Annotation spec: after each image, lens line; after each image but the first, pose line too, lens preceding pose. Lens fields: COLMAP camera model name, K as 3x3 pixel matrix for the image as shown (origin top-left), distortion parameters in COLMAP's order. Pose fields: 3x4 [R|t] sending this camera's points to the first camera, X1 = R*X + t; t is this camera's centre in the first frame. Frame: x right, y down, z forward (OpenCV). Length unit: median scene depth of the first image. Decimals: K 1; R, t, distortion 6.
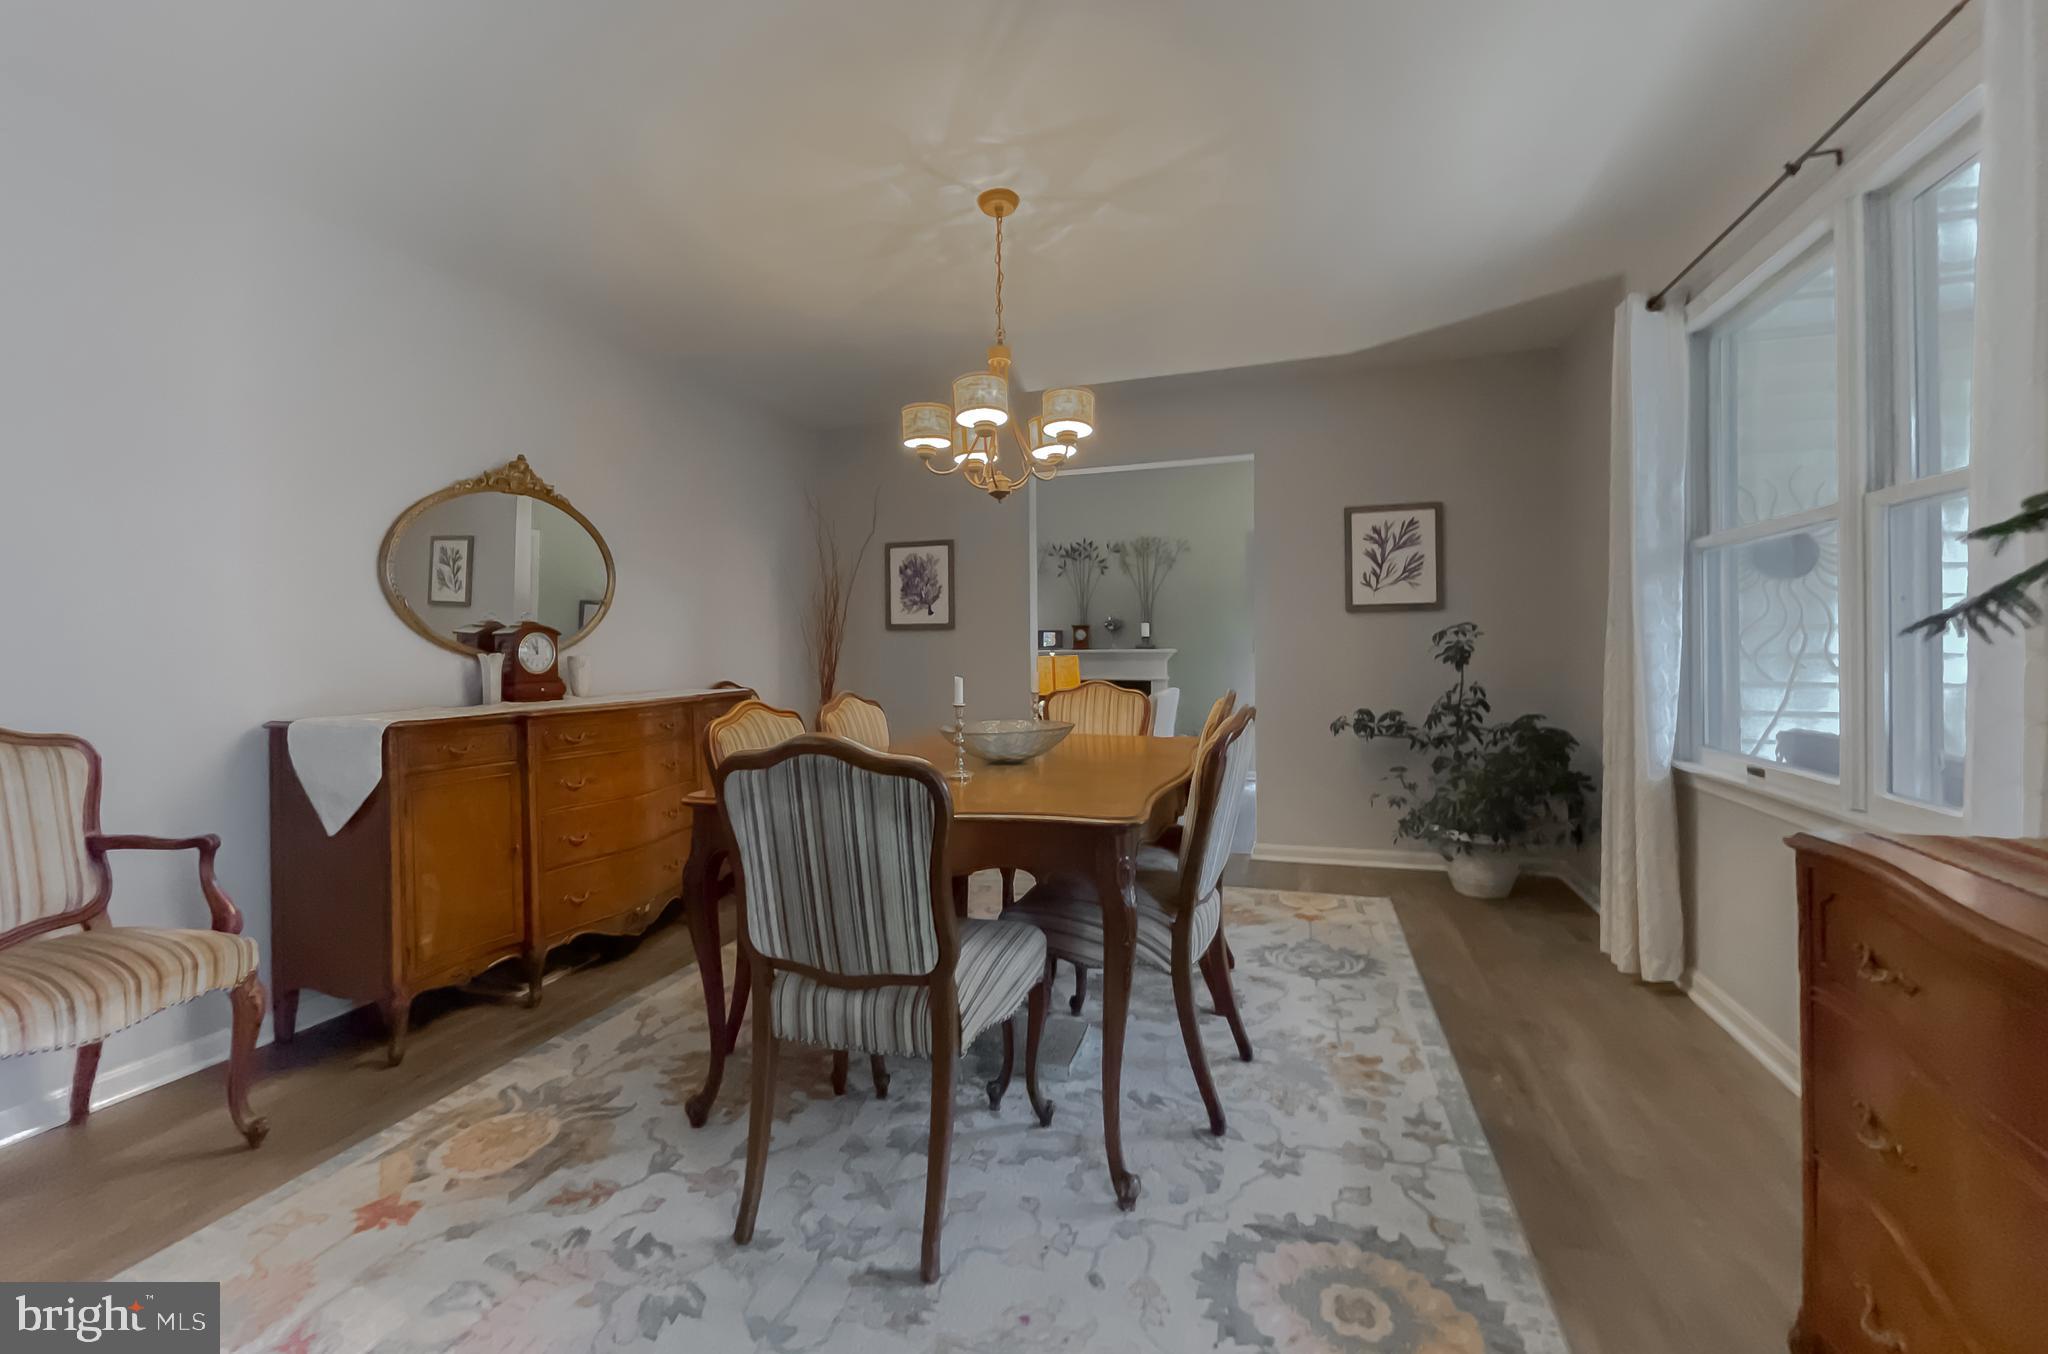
lens RADIAL K [[829.6, 0, 1025.4], [0, 829.6, 677.7], [0, 0, 1]] dist [0.001262, 0.000209]
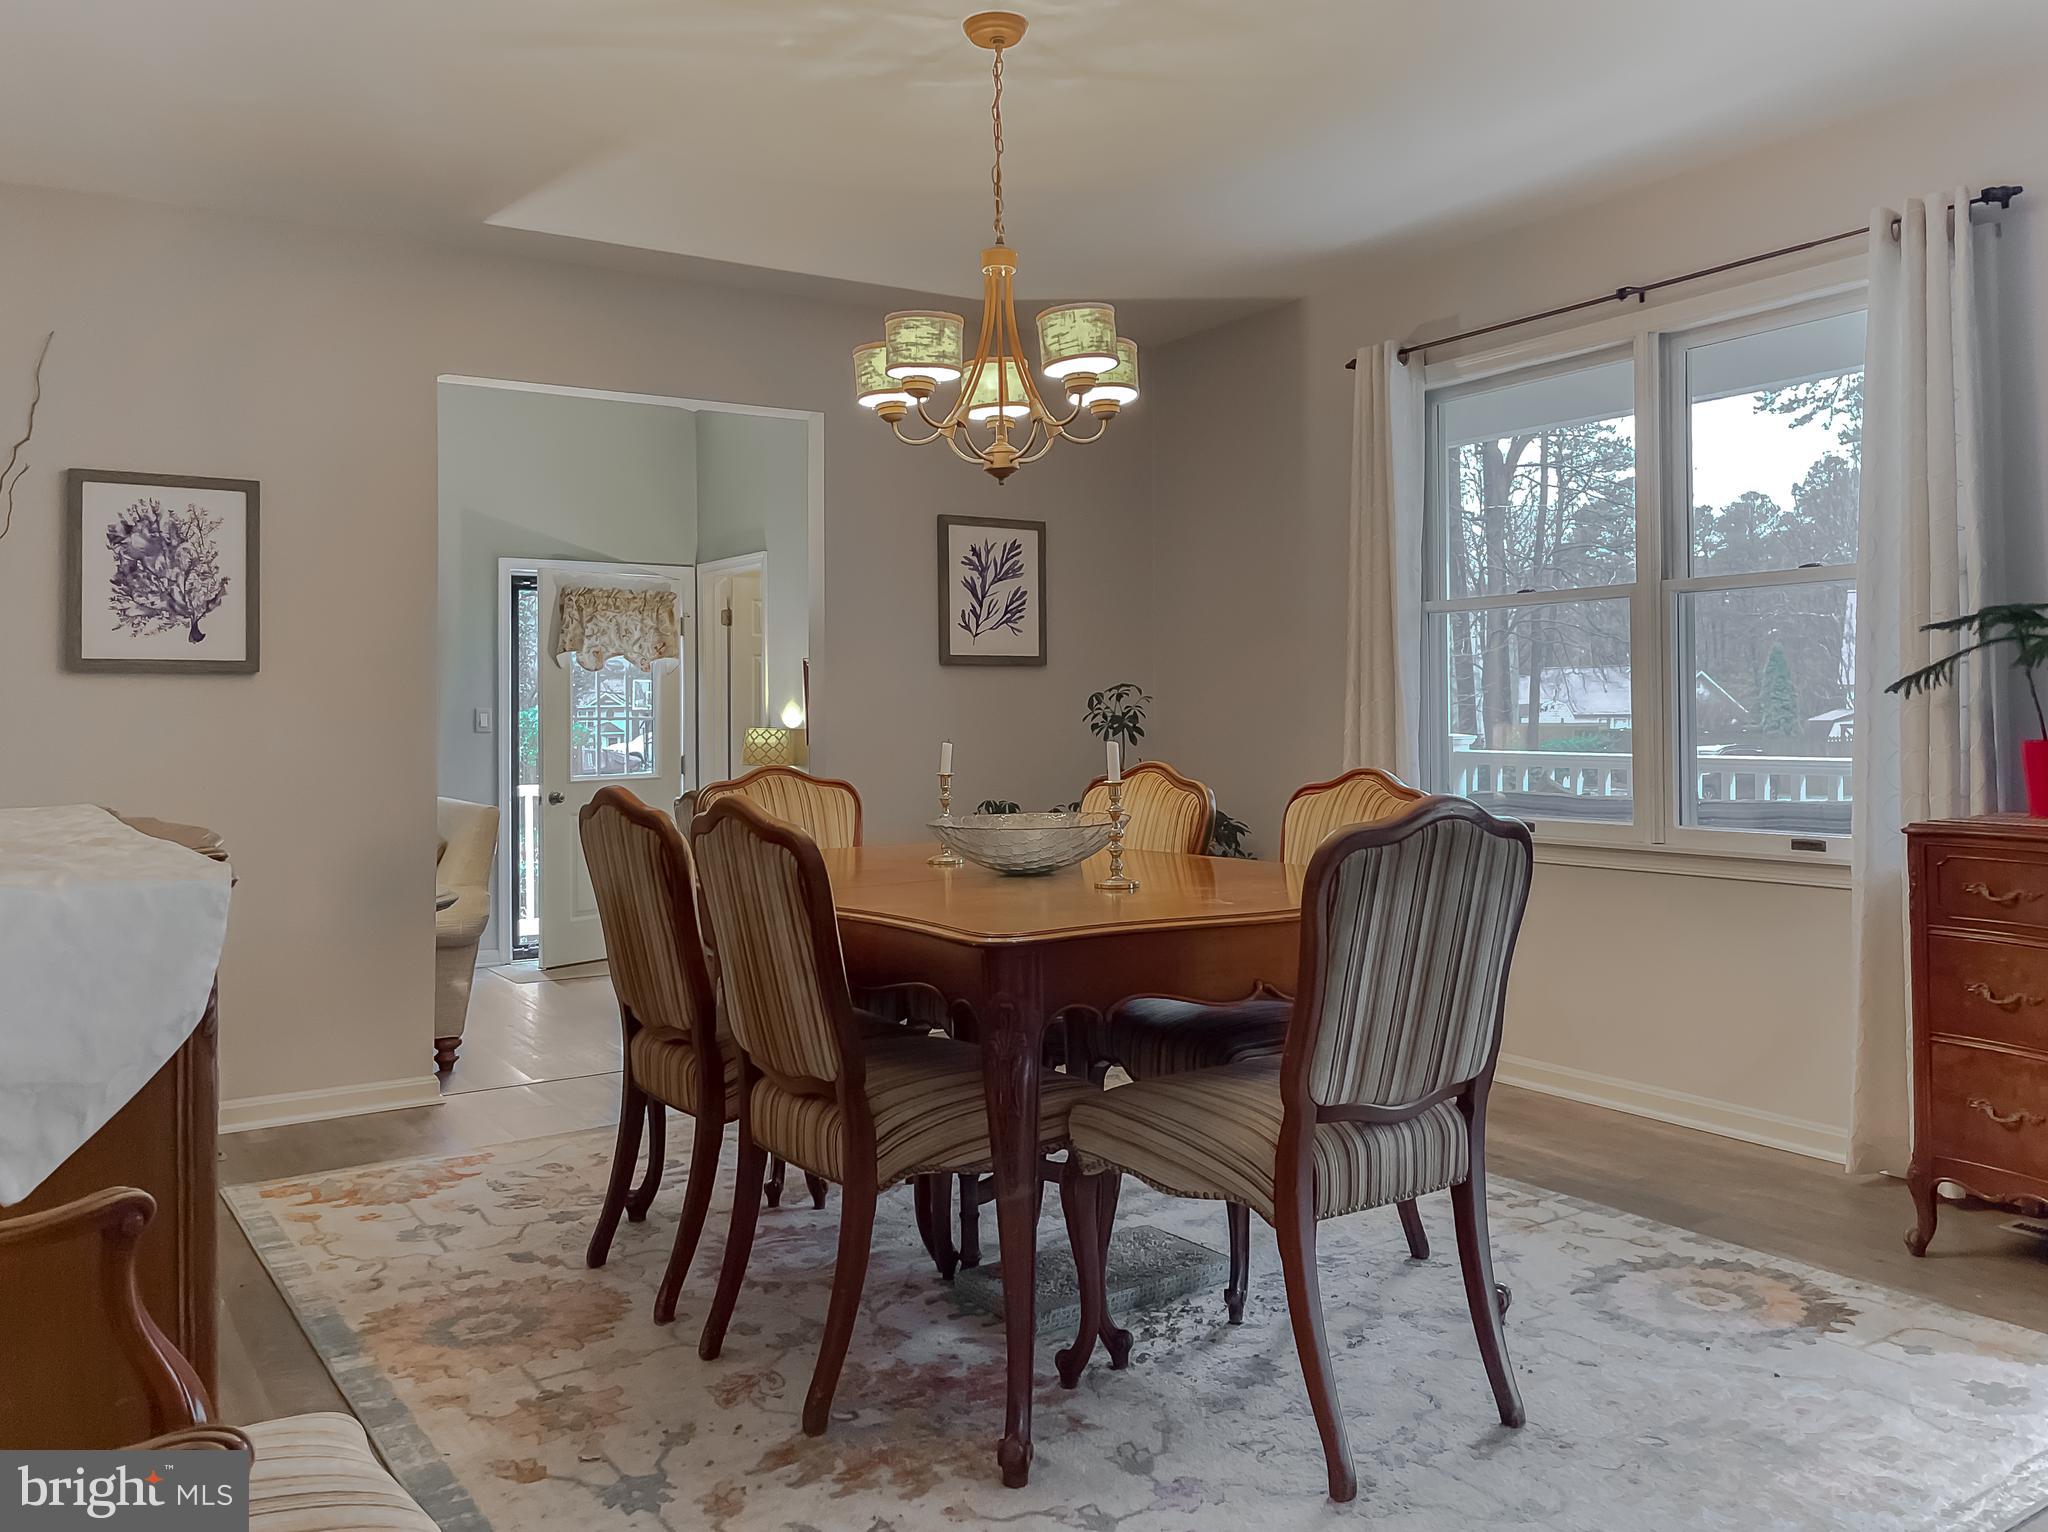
lens RADIAL K [[1596.3, 0, 1022.6], [0, 1596.3, 757.7], [0, 0, 1]] dist [0.030647, -0.009115]
pose [[0.618139, -0.012572, 0.785968, -0.633263], [0.032333, 0.999433, -0.009442, 0.012827], [-0.785404, 0.031249, 0.618195, 0.128969]]
